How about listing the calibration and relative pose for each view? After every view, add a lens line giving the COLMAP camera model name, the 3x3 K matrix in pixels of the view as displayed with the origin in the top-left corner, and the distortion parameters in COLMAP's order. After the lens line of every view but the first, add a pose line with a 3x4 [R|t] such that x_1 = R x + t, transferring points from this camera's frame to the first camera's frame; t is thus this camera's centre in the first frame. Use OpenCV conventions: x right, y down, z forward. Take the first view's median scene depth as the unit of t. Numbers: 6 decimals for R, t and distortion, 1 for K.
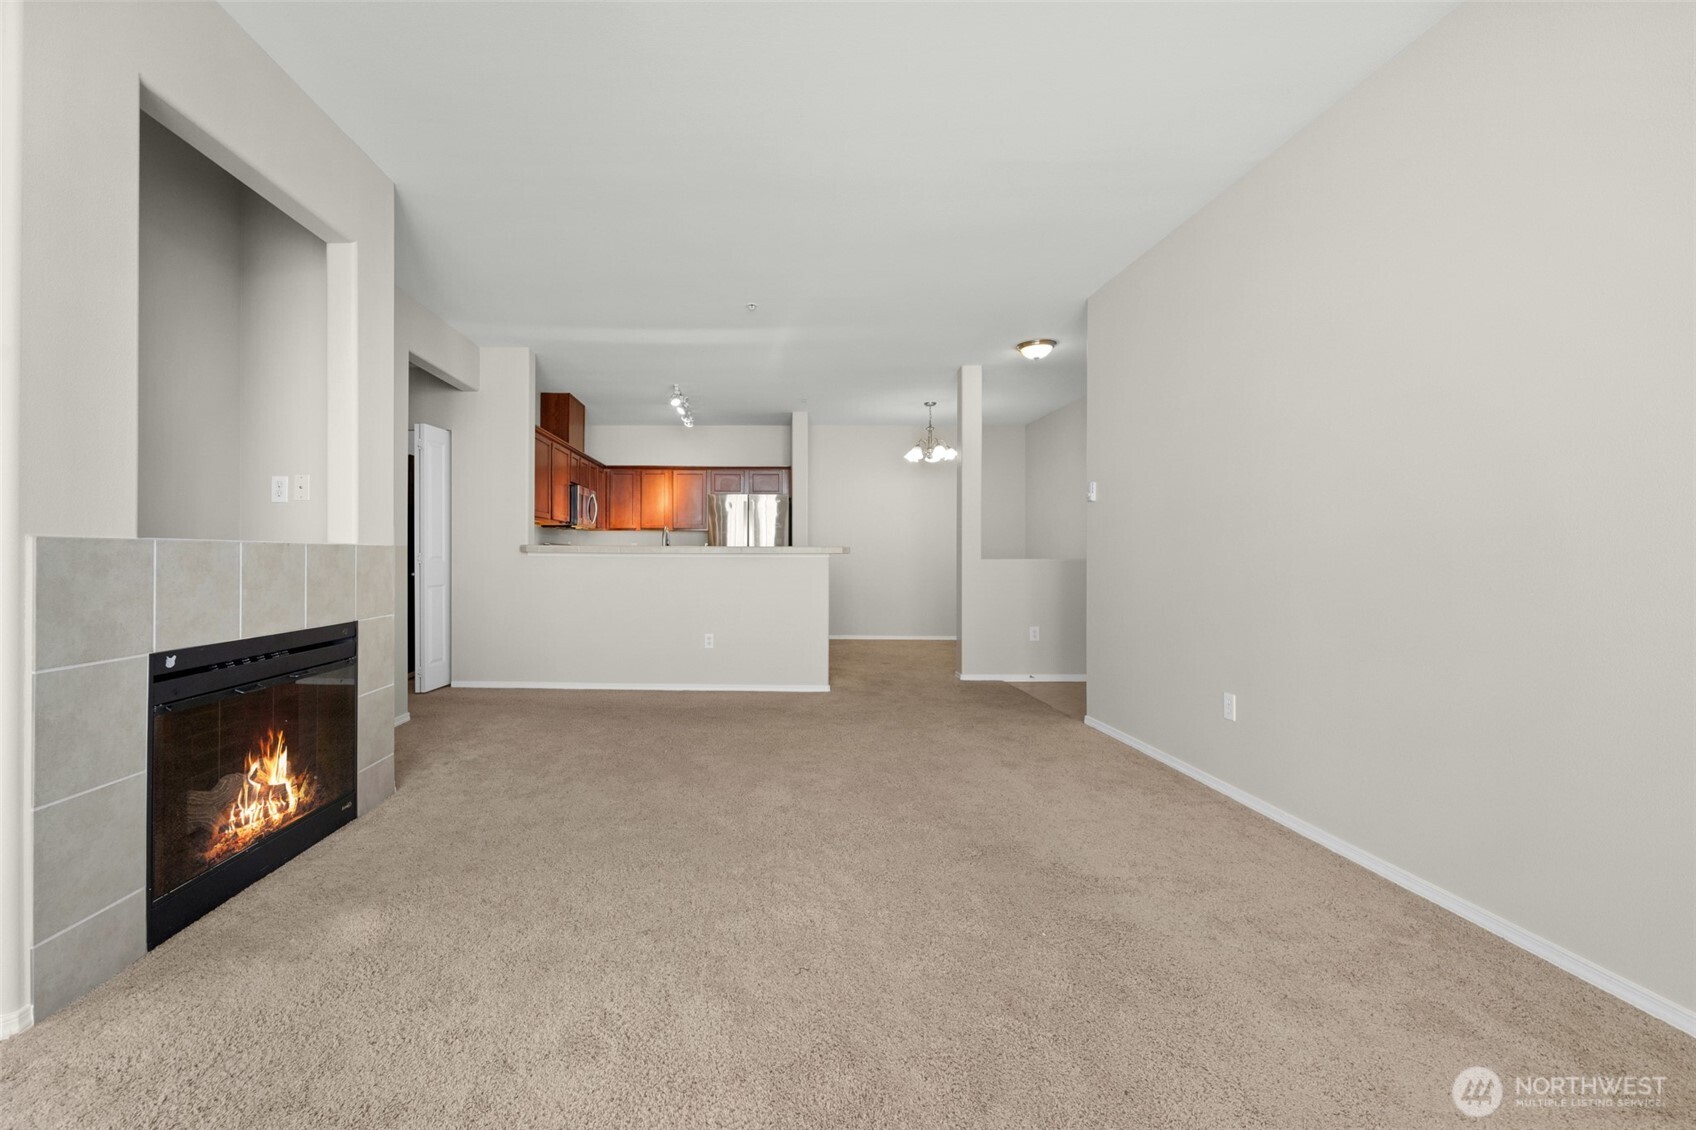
lens RADIAL K [[691.0, 0, 757.0], [0, 691.0, 551.5], [0, 0, 1]] dist [-0.006463, -0.000049]
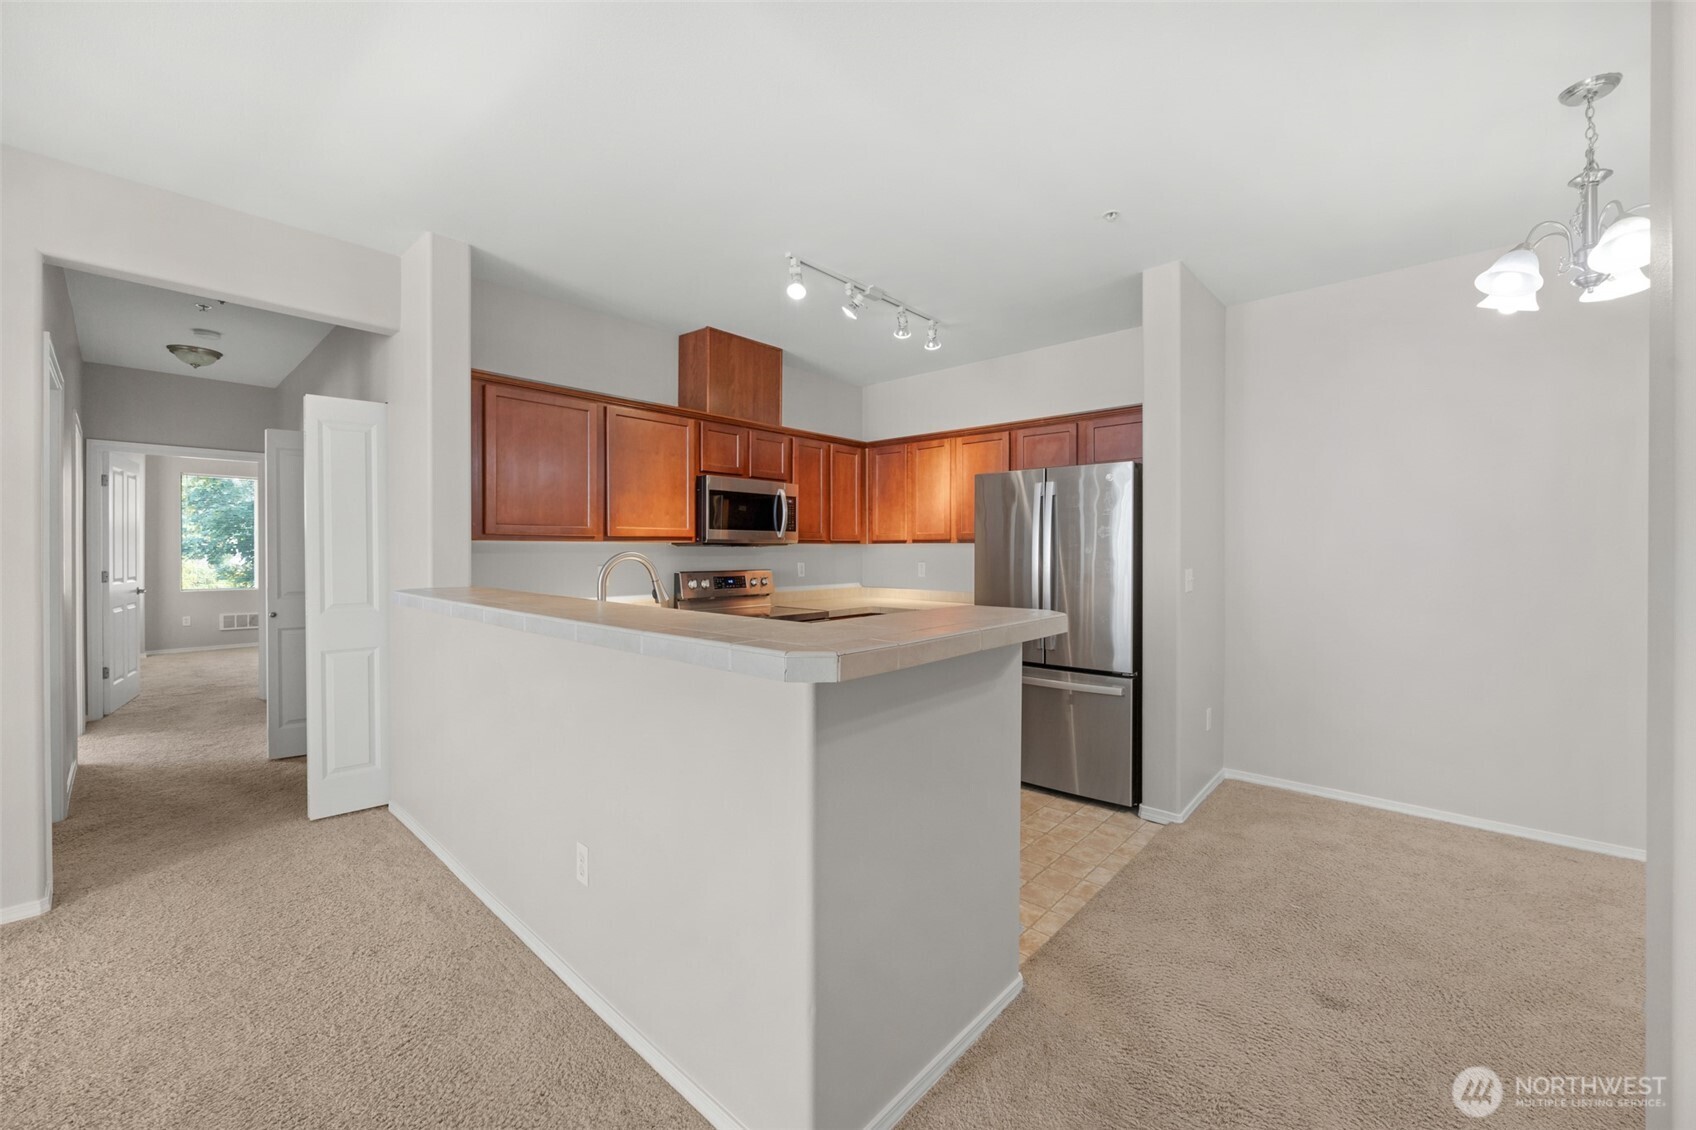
lens RADIAL K [[661.9, 0, 861.0], [0, 661.9, 549.1], [0, 0, 1]] dist [0.000199, -0.000078]
pose [[0.758401, -0.006315, -0.651758, 0.512938], [0.006855, 0.999975, -0.001712, -0.071516], [0.651752, -0.003169, 0.758425, 1.543154]]
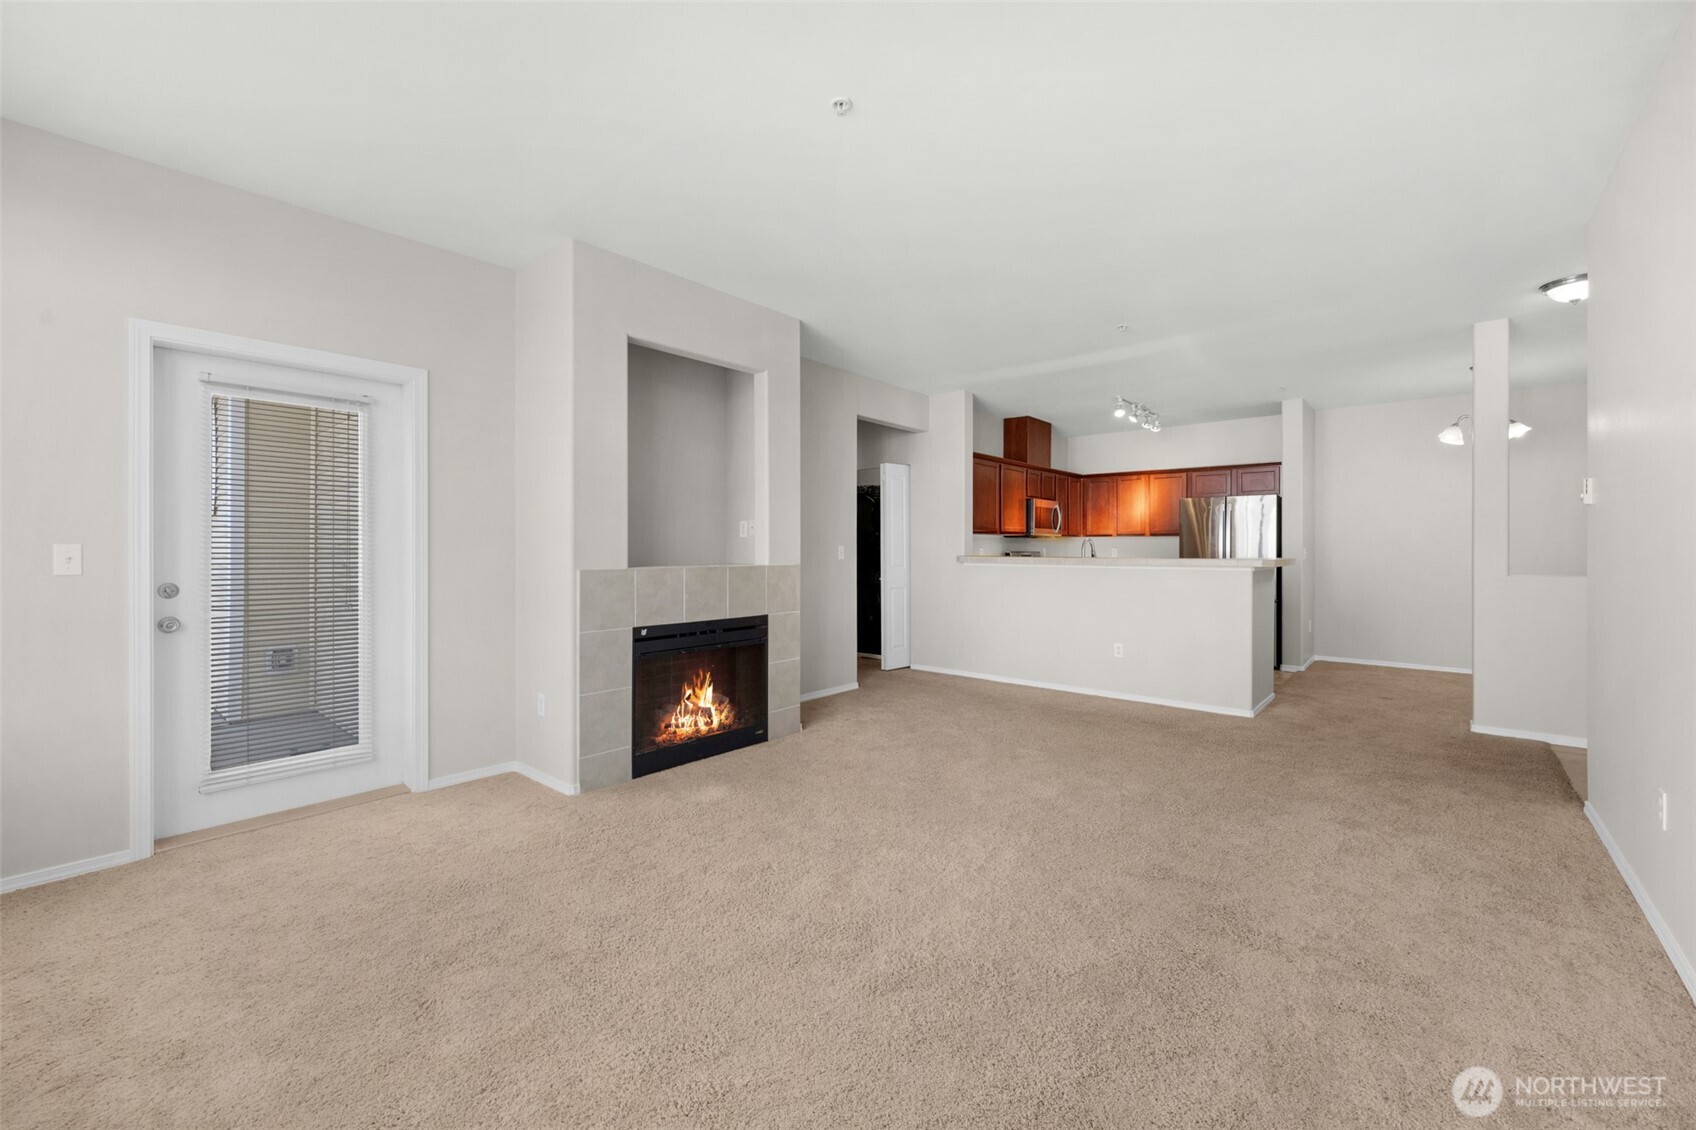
lens RADIAL K [[687.1, 0, 852.5], [0, 687.1, 546.5], [0, 0, 1]] dist [-0.000104, 0.000107]
pose [[0.769445, -0.005350, -0.638690, 0.515054], [0.005032, 0.999985, -0.002313, -0.044950], [0.638693, -0.001434, 0.769460, -0.066412]]
